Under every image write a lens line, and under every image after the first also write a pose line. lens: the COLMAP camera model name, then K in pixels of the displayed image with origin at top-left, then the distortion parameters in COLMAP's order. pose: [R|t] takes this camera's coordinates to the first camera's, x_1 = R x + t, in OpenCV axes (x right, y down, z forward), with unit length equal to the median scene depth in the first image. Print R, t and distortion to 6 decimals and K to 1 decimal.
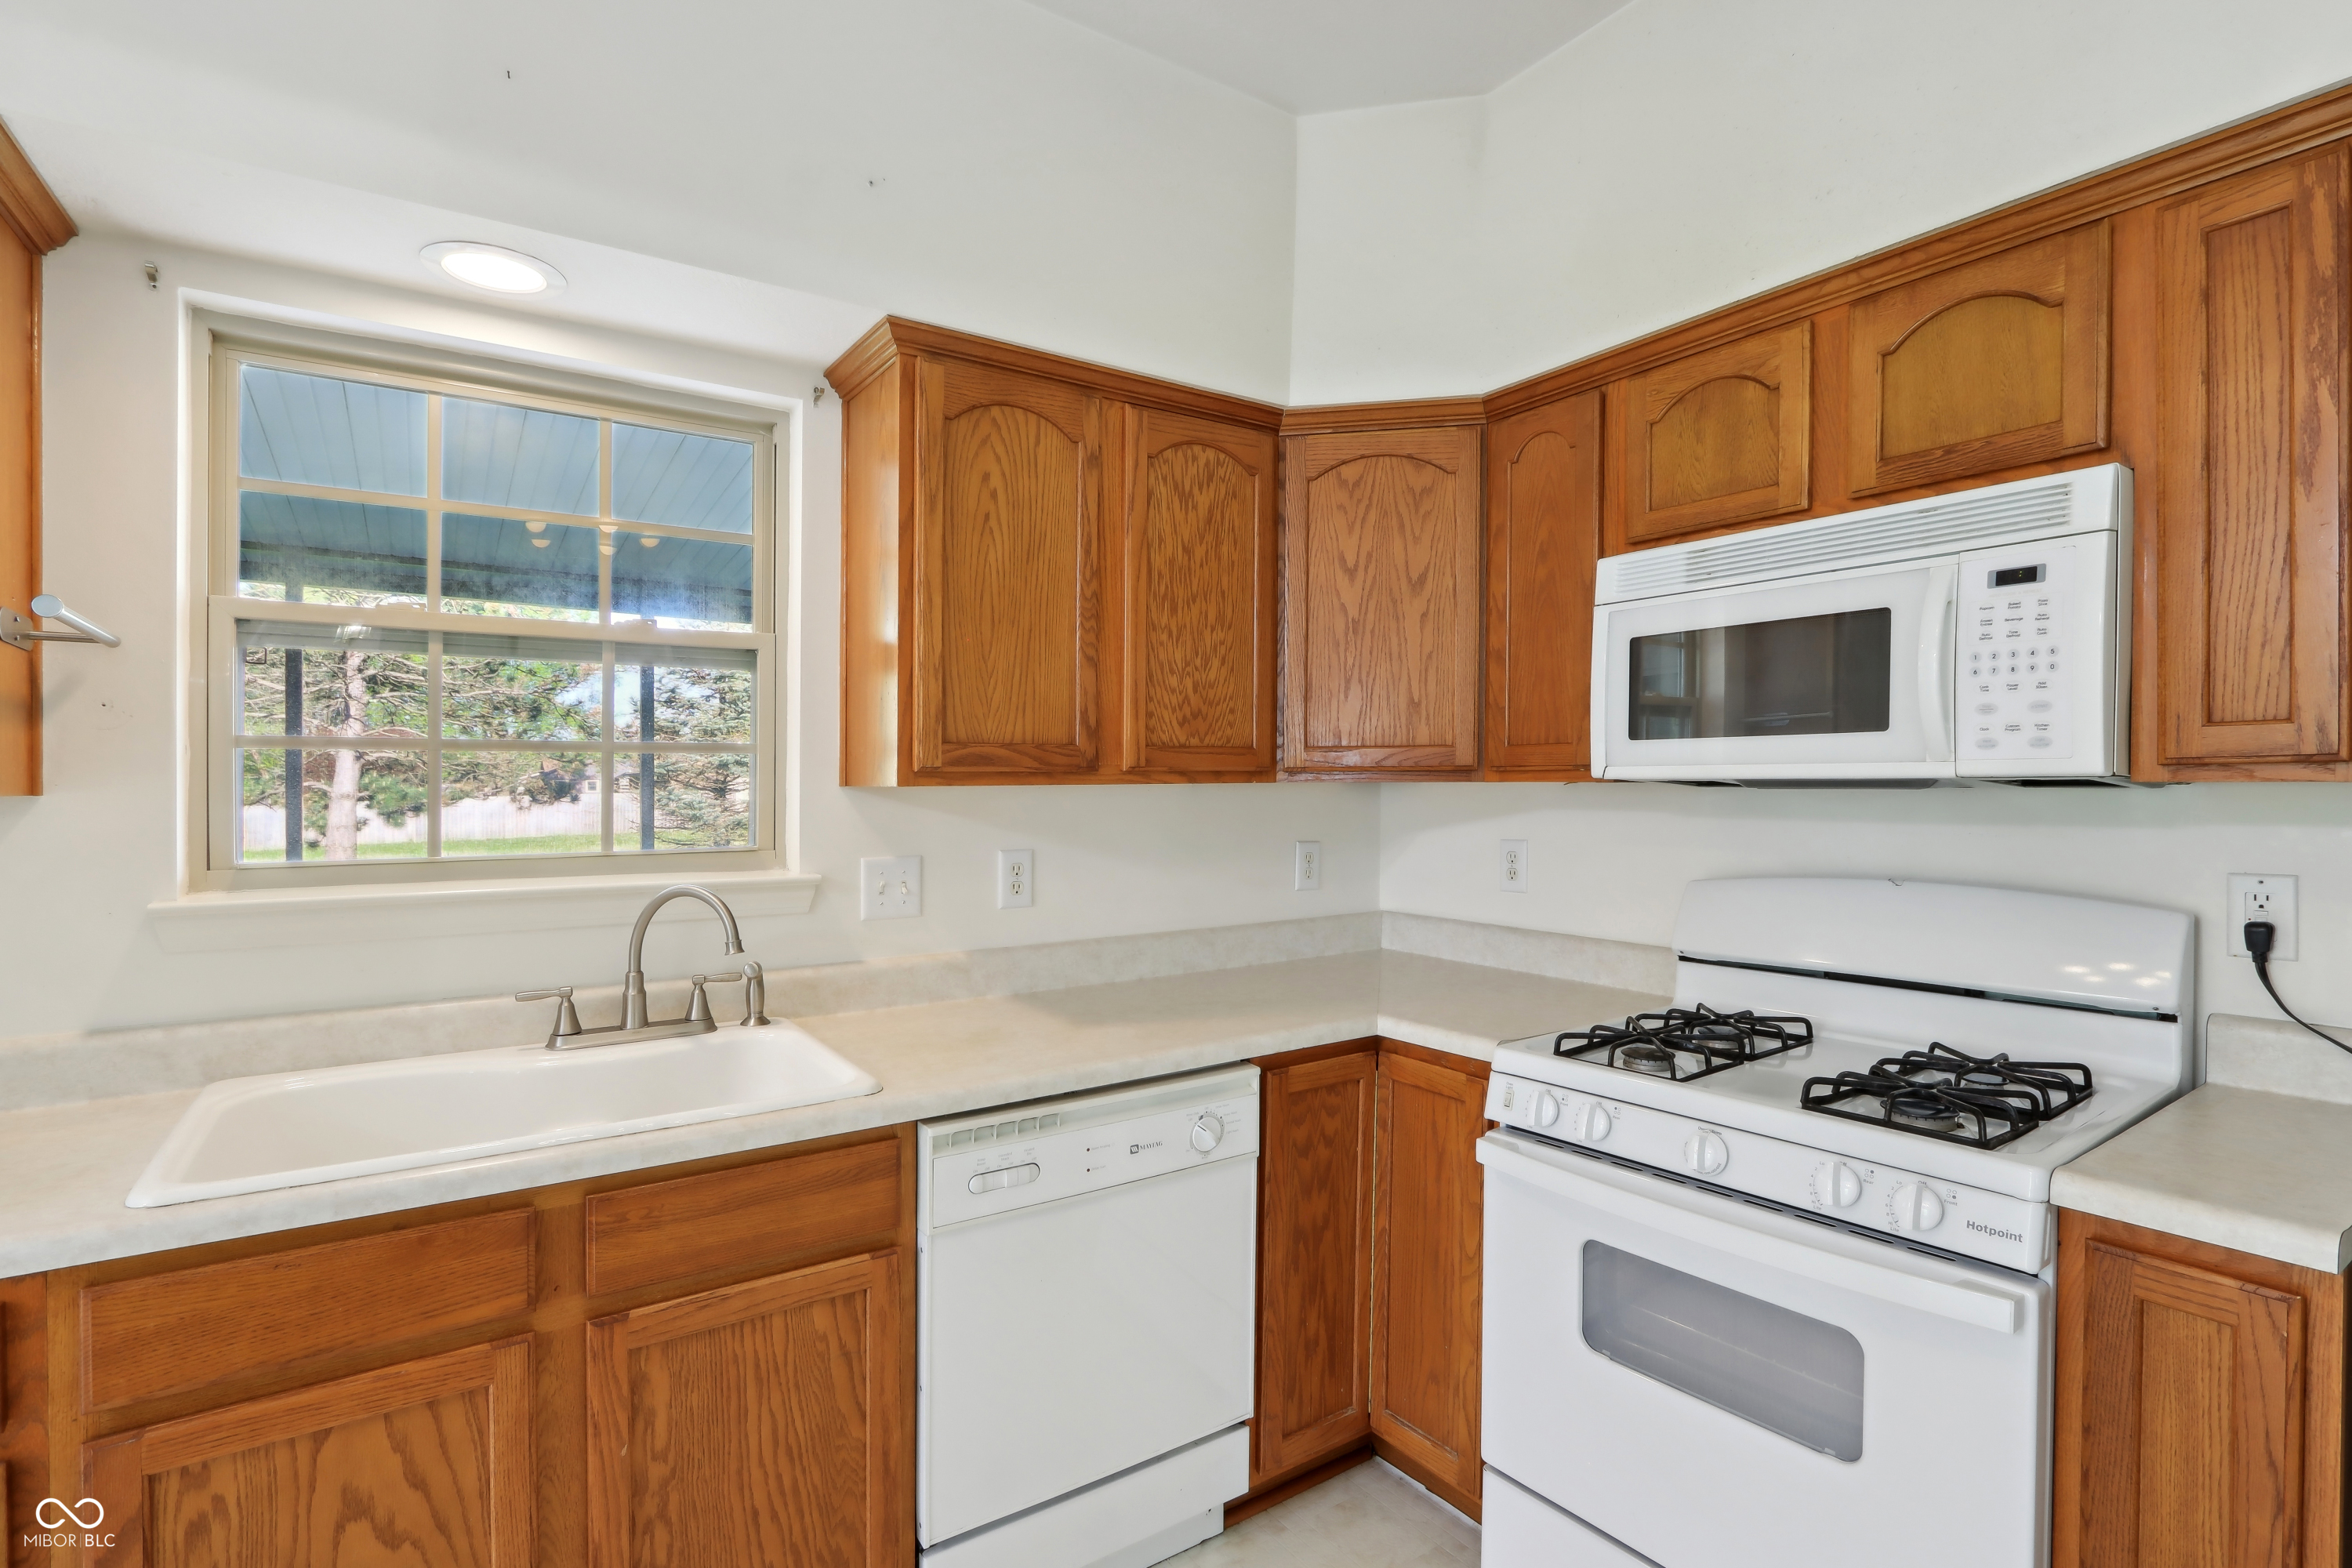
lens RADIAL K [[1113.3, 0, 1177.4], [0, 1113.3, 790.7], [0, 0, 1]] dist [-0.013794, 0.001726]
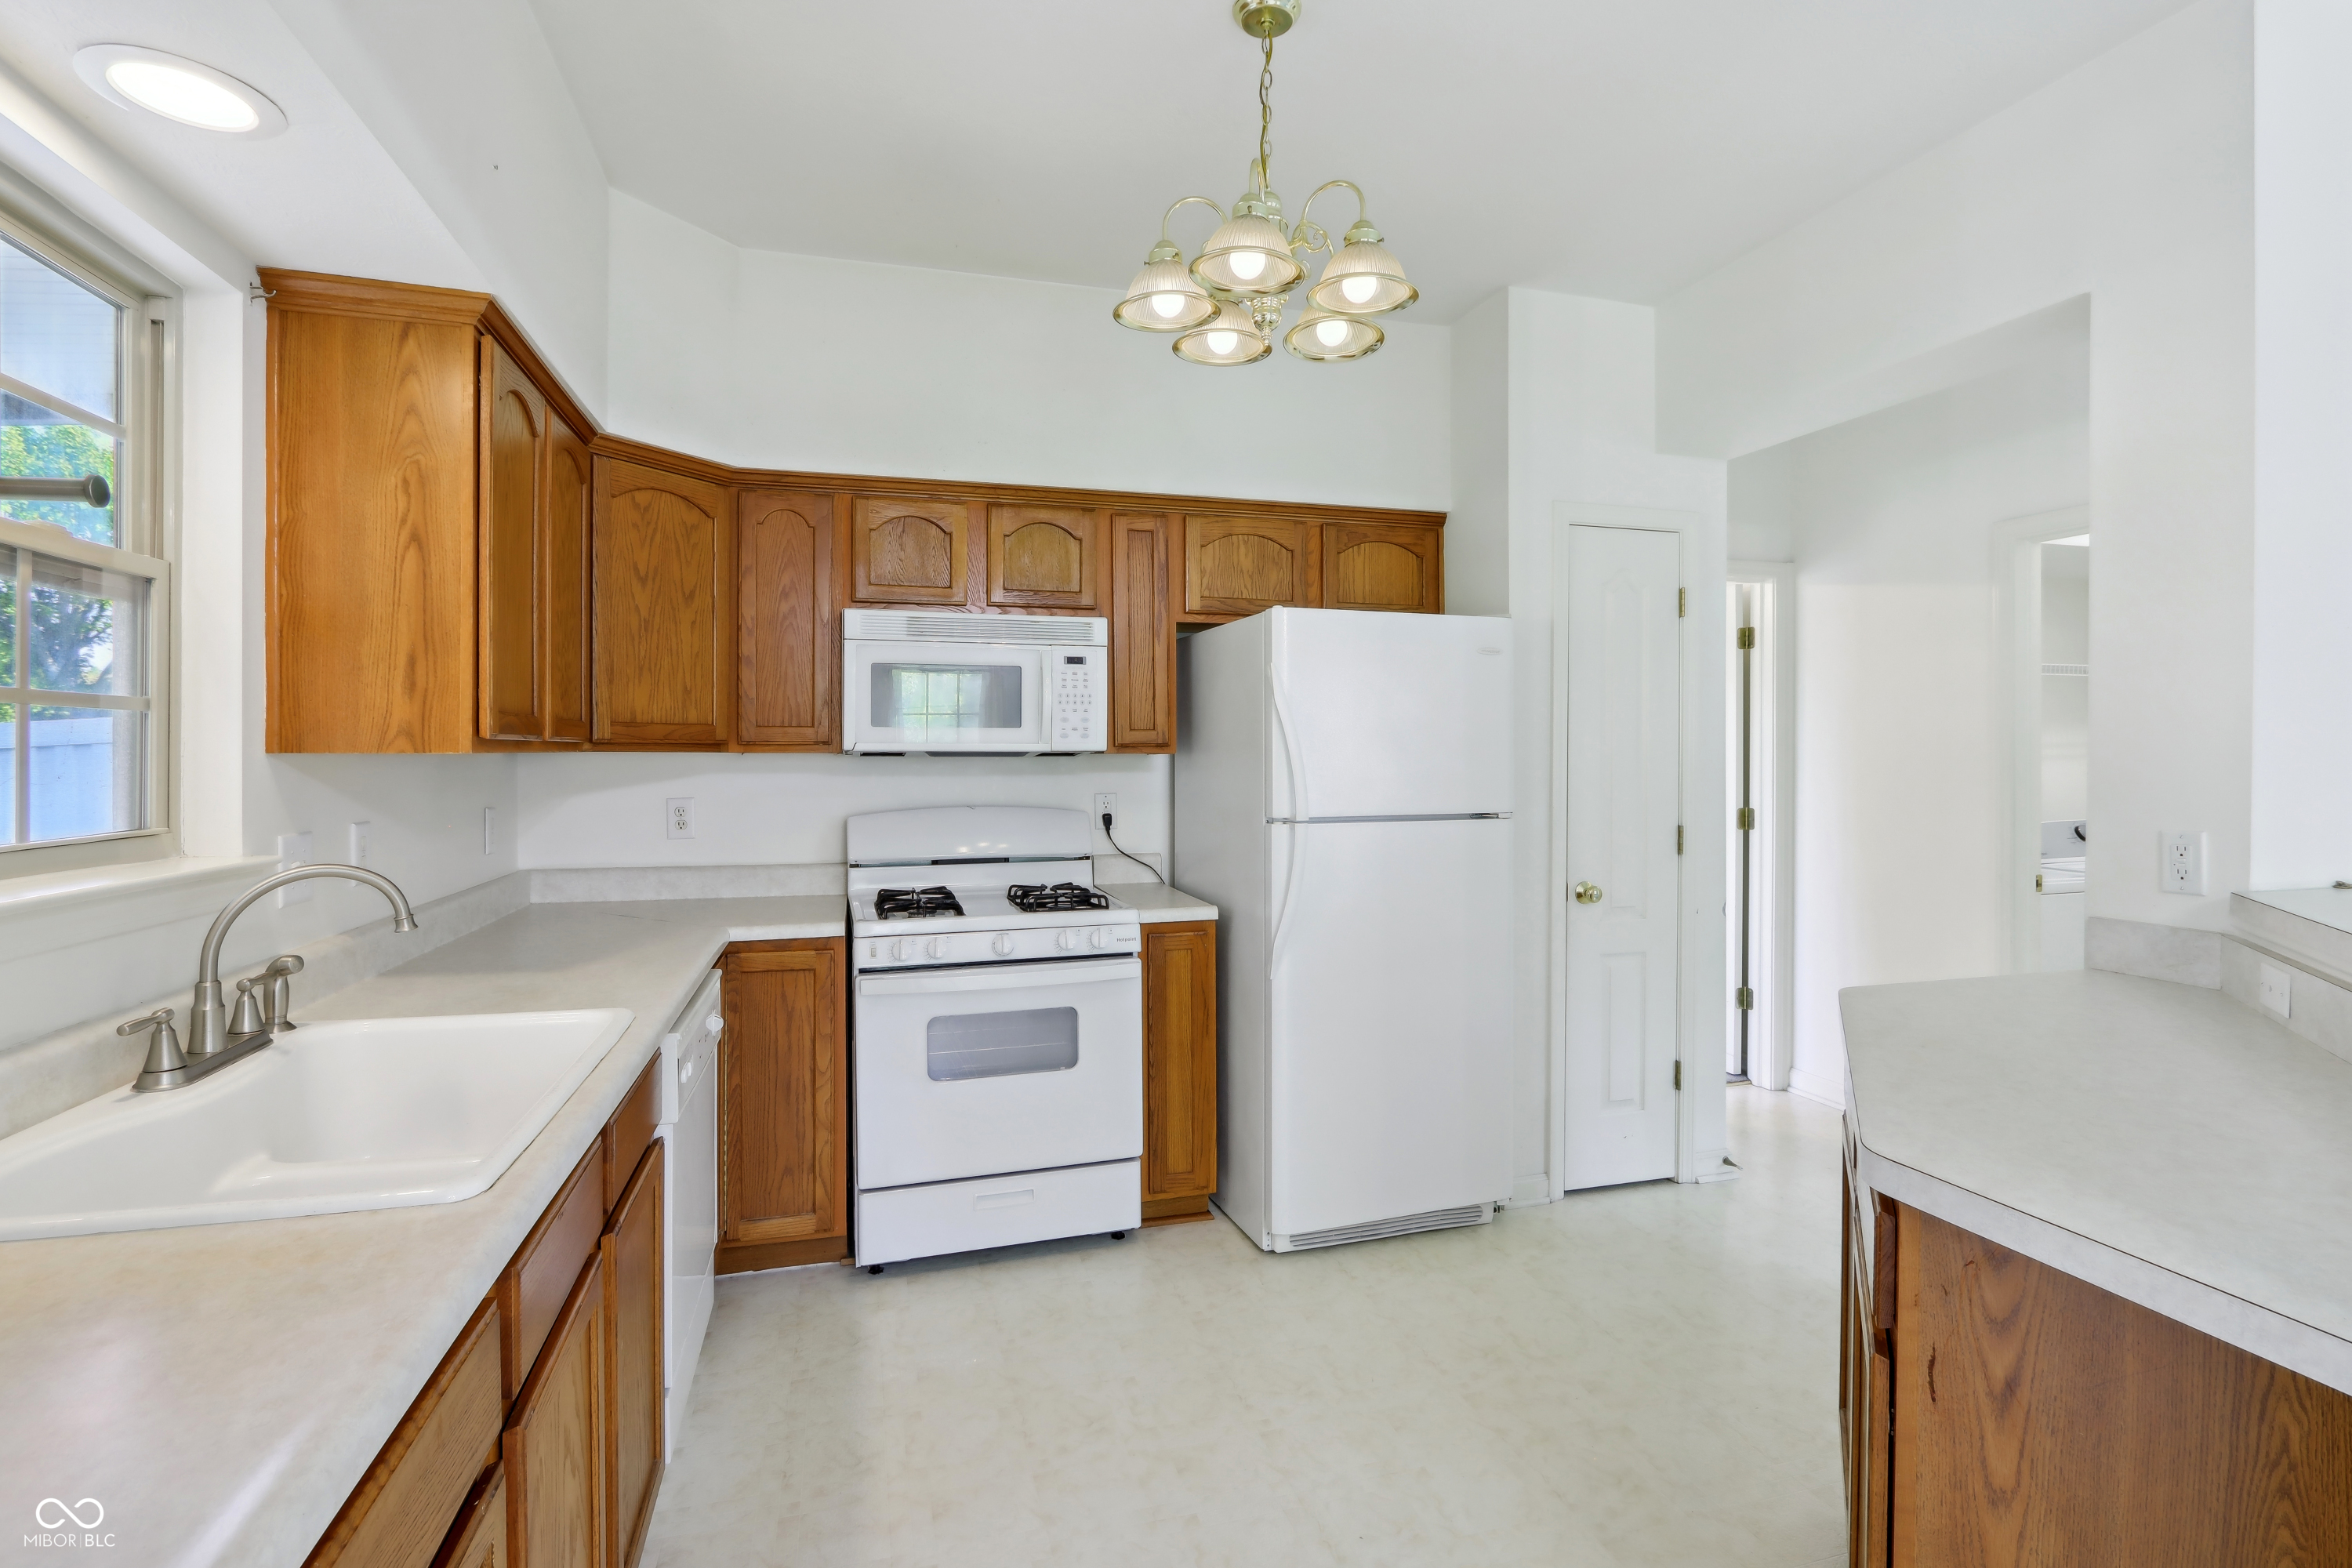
lens RADIAL K [[1113.3, 0, 1156.3], [0, 1113.3, 750.0], [0, 0, 1]] dist [-0.013794, 0.001726]
pose [[0.335866, 0.007474, 0.941880, -1.003553], [0.005370, 0.999937, -0.009849, 0.006260], [-0.941895, 0.008366, 0.335804, 0.077335]]
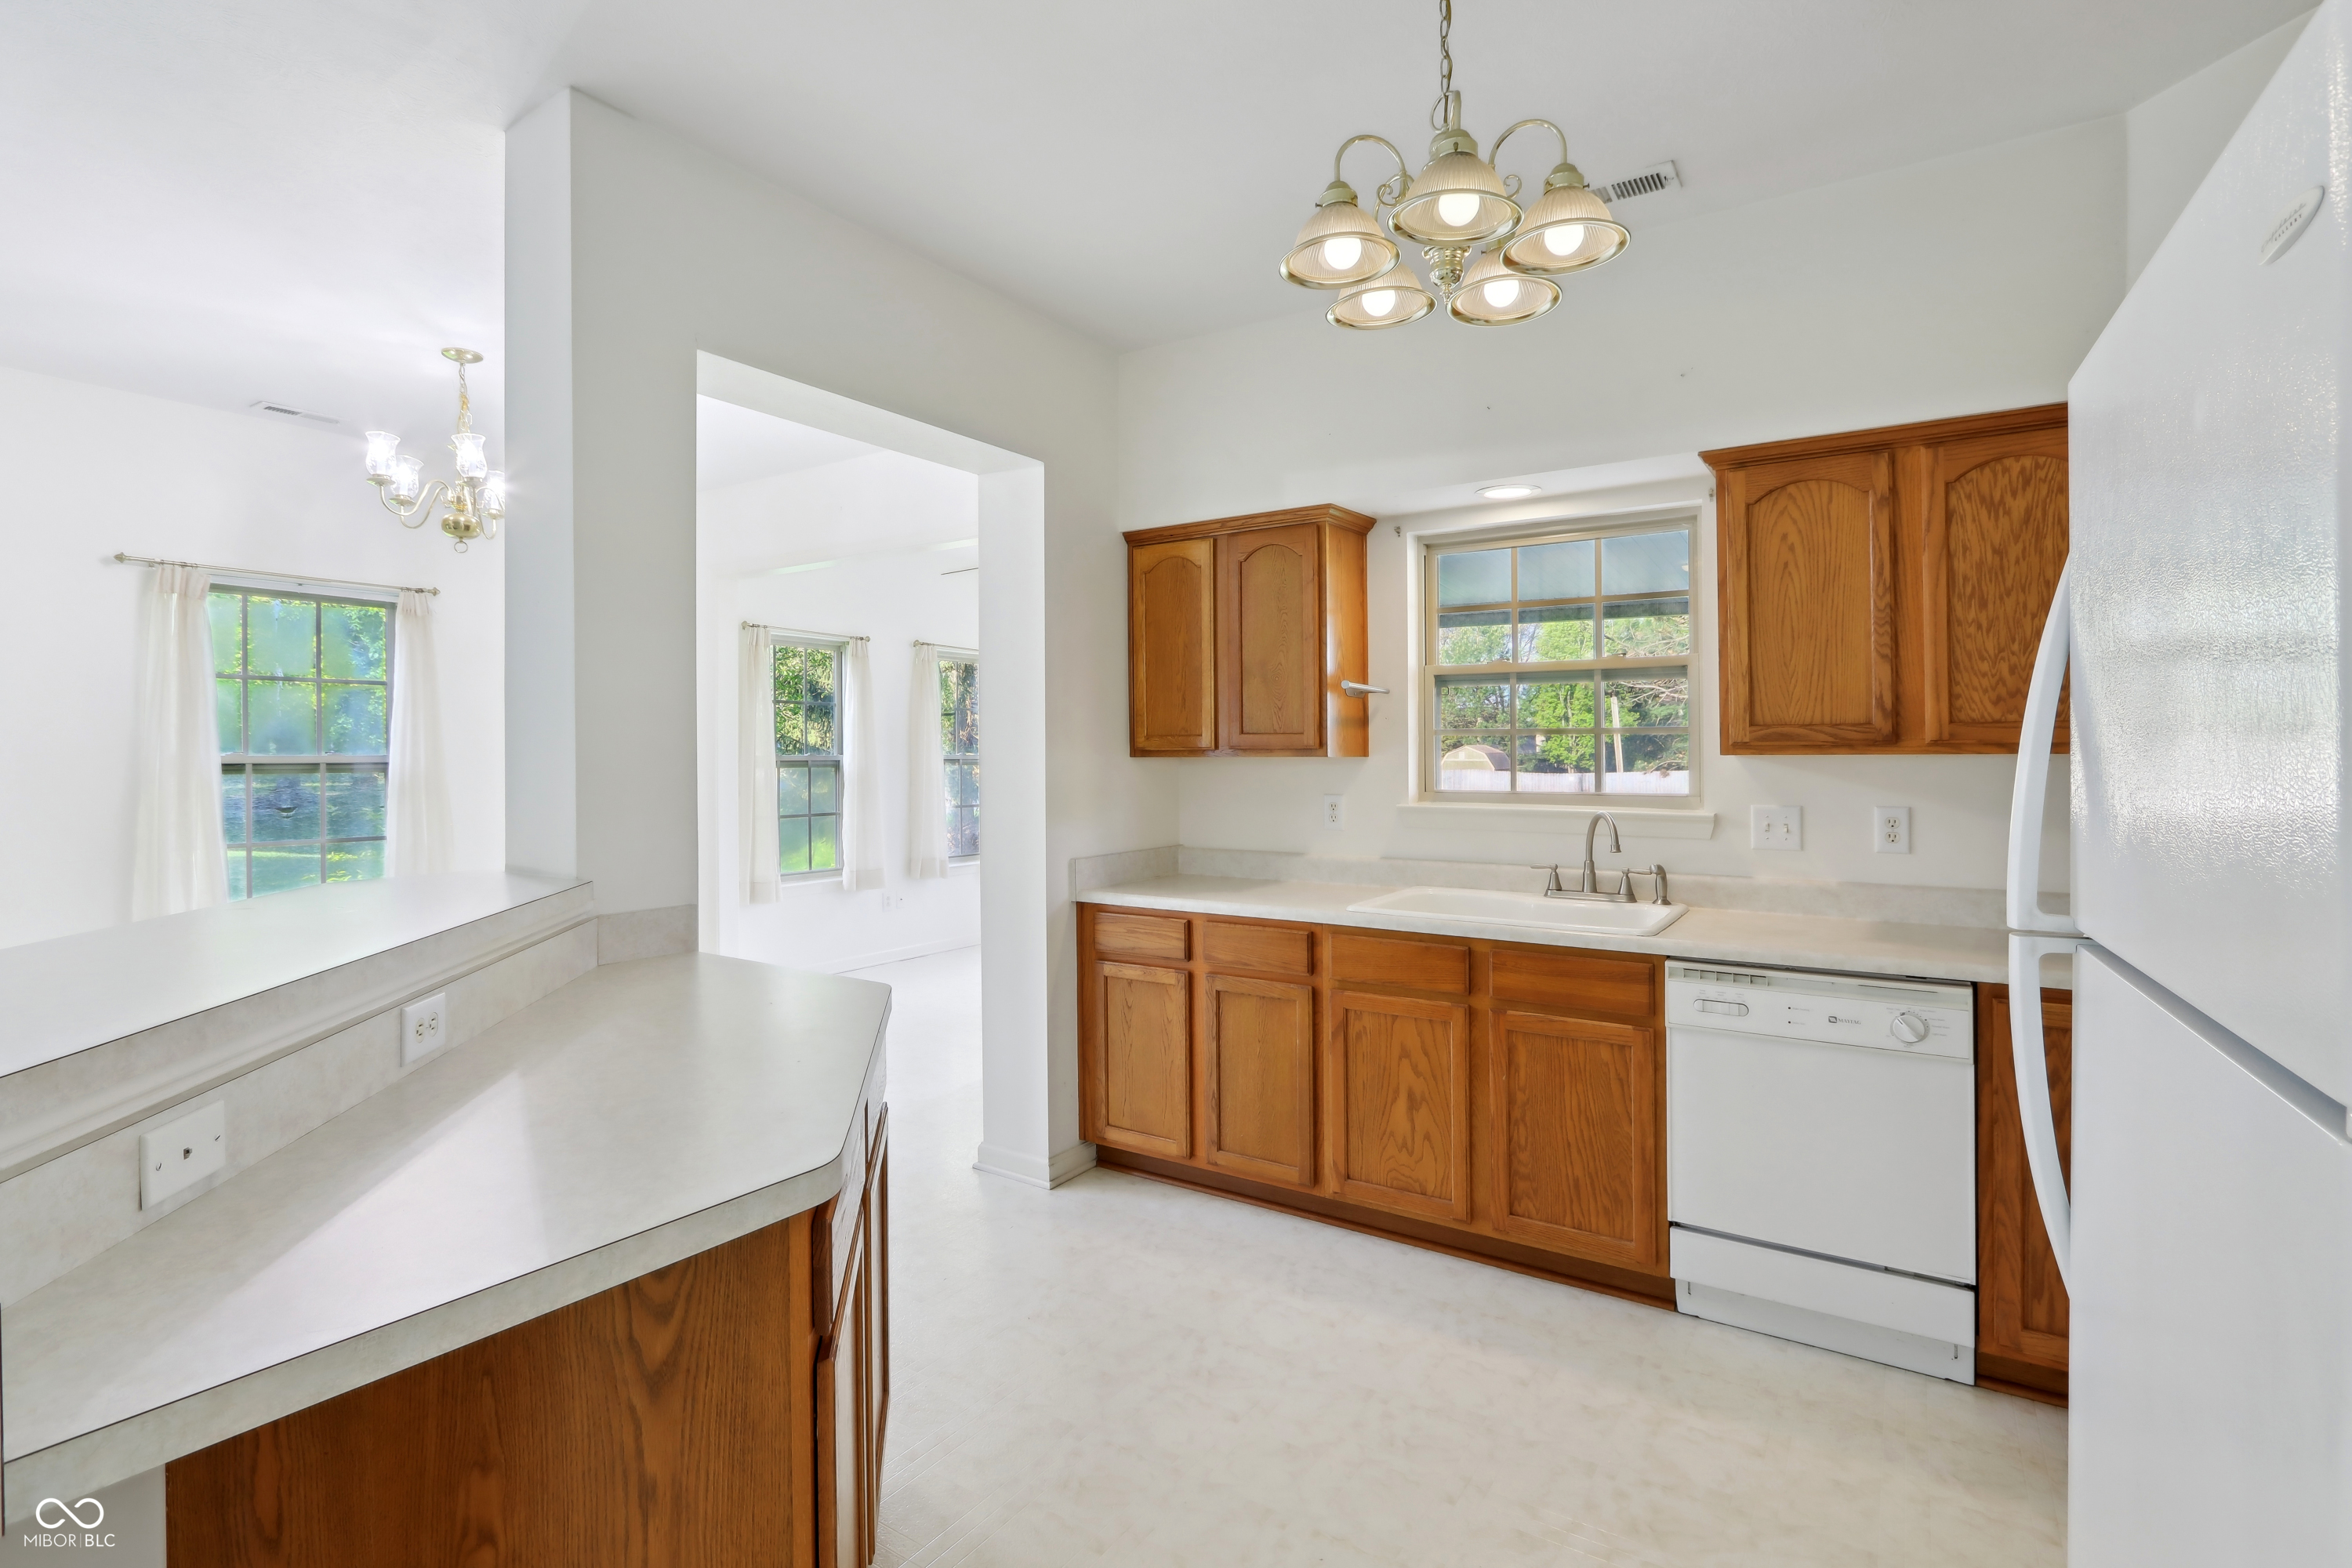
lens RADIAL K [[1113.3, 0, 1173.8], [0, 1113.3, 765.9], [0, 0, 1]] dist [-0.013794, 0.001726]
pose [[0.376243, 0.014793, -0.926403, 0.843174], [-0.007126, 0.999889, 0.013072, -0.003344], [0.926494, 0.001683, 0.376307, -0.250192]]
